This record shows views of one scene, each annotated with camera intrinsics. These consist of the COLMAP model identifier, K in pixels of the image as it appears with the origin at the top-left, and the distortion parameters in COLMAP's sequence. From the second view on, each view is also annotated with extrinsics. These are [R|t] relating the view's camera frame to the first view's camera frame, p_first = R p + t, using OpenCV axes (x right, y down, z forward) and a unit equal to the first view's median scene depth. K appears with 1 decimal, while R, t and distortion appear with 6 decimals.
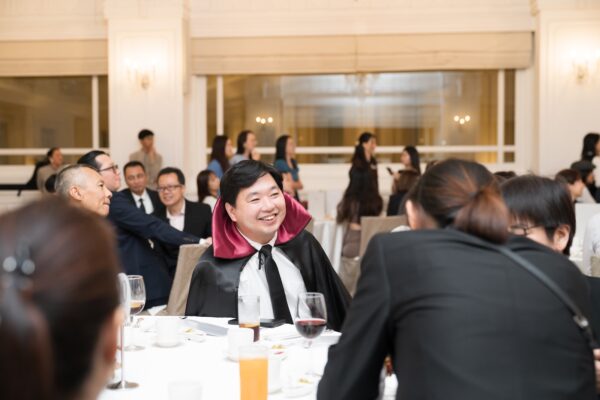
lens RADIAL K [[835.5, 0, 300.9], [0, 835.5, 200.8], [0, 0, 1]] dist [0.005140, 0.000000]
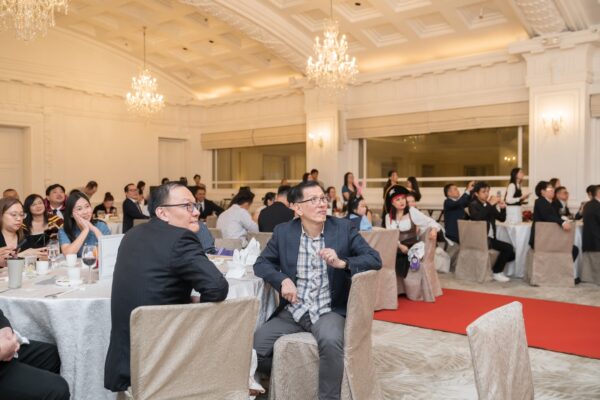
lens RADIAL K [[550.5, 0, 298.4], [0, 550.5, 197.7], [0, 0, 1]] dist [-0.010901, 0.000000]
pose [[0.811129, 0.014121, -0.584697, 0.501524], [-0.028094, 0.999495, -0.014834, -0.000247], [0.584192, 0.028459, 0.811116, -0.050092]]
